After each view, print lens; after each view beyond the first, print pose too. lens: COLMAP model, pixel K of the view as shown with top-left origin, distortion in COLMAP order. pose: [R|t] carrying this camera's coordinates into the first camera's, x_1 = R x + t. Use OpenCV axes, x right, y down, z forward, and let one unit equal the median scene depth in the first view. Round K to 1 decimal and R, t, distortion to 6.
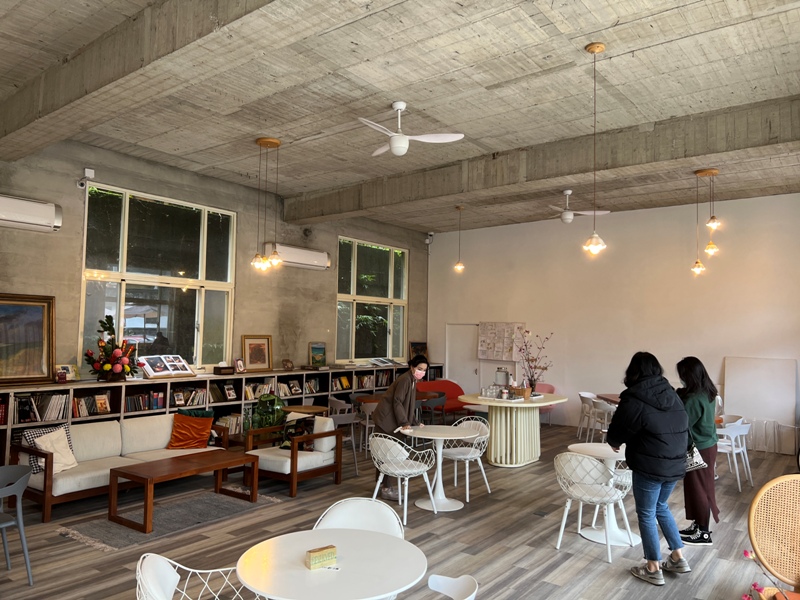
lens RADIAL K [[601.4, 0, 392.3], [0, 601.4, 295.8], [0, 0, 1]] dist [0.068043, -0.057557]
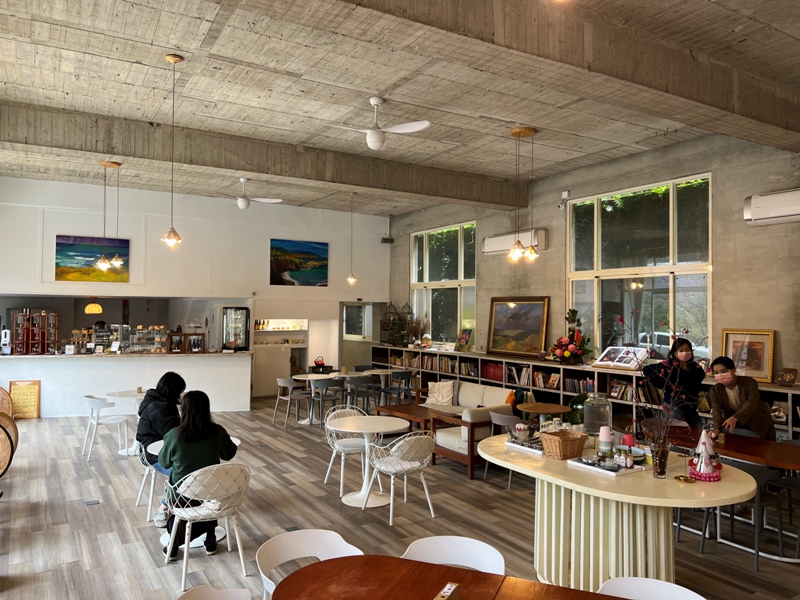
lens RADIAL K [[601.4, 0, 400.8], [0, 601.4, 293.7], [0, 0, 1]] dist [0.068043, -0.057557]
pose [[-0.359609, -0.051564, -0.931677, 0.789841], [0.040655, 0.996658, -0.070852, 0.075603], [0.932217, -0.063356, -0.356311, 1.156961]]
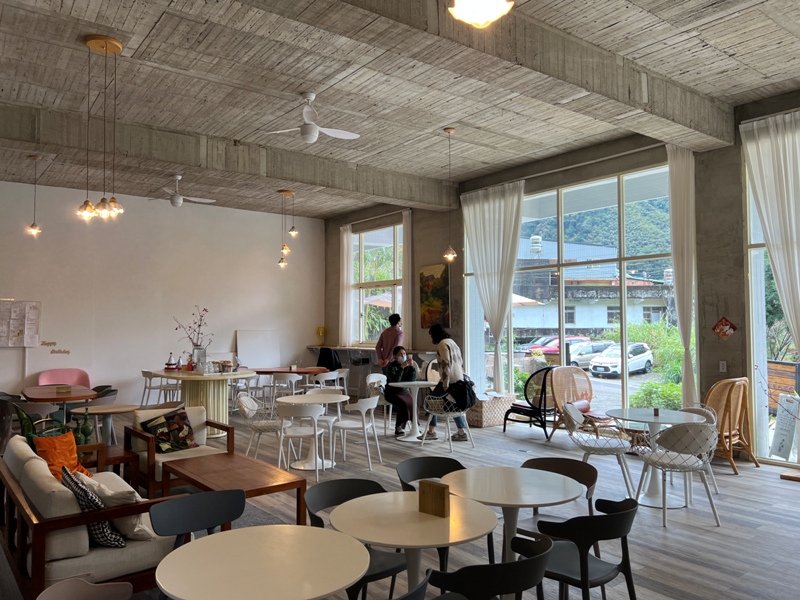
lens RADIAL K [[601.4, 0, 403.3], [0, 601.4, 298.0], [0, 0, 1]] dist [0.068043, -0.057557]
pose [[0.240021, 0.024169, 0.970467, -0.813338], [-0.051744, 0.998587, -0.012072, 0.038398], [-0.969388, -0.047318, 0.240932, 0.468332]]
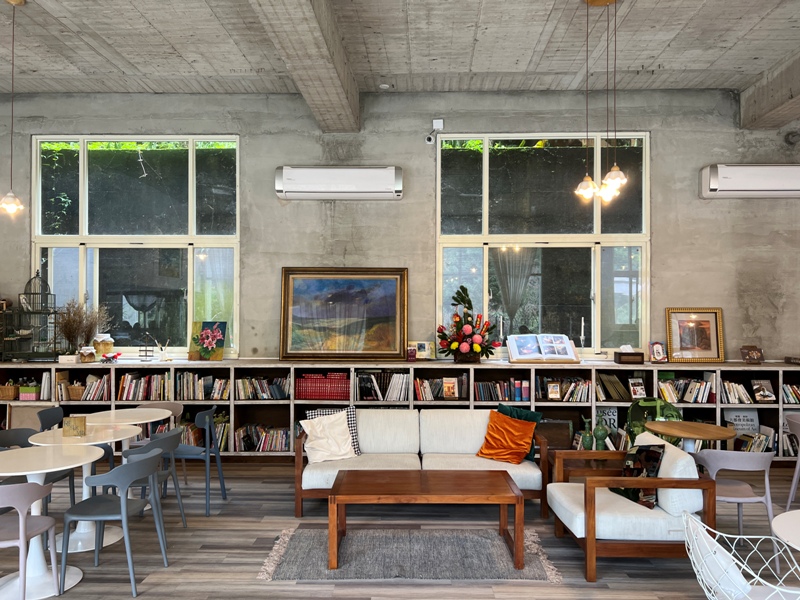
lens RADIAL K [[601.4, 0, 397.2], [0, 601.4, 303.2], [0, 0, 1]] dist [0.068043, -0.057557]
pose [[0.587064, -0.026762, -0.809098, 0.171645], [0.059390, 0.998184, 0.010076, 0.044326], [0.807359, -0.053967, 0.587588, 0.444697]]
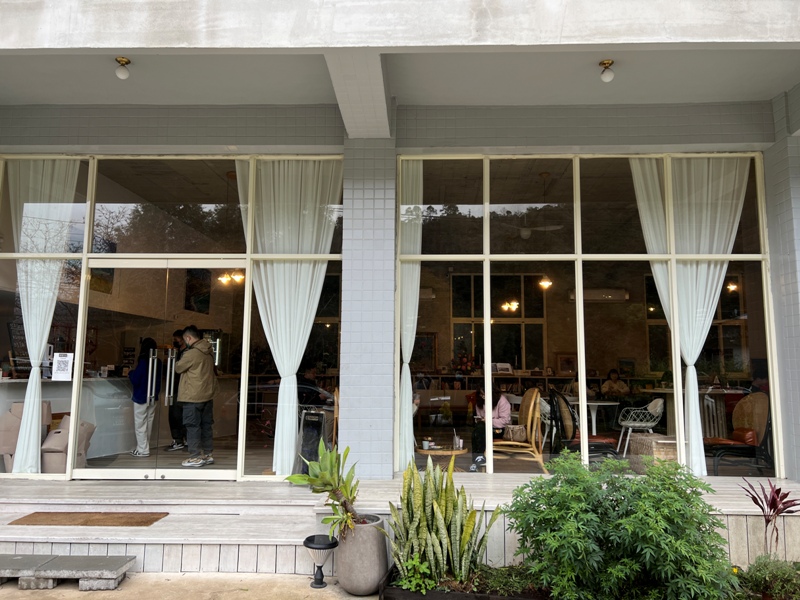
lens RADIAL K [[601.4, 0, 399.9], [0, 601.4, 300.0], [0, 0, 1]] dist [0.068043, -0.057557]
pose [[0.591928, -0.104478, -0.799190, 0.975690], [0.050434, 0.994421, -0.092645, 0.073026], [0.804411, 0.014533, 0.593895, -0.289588]]
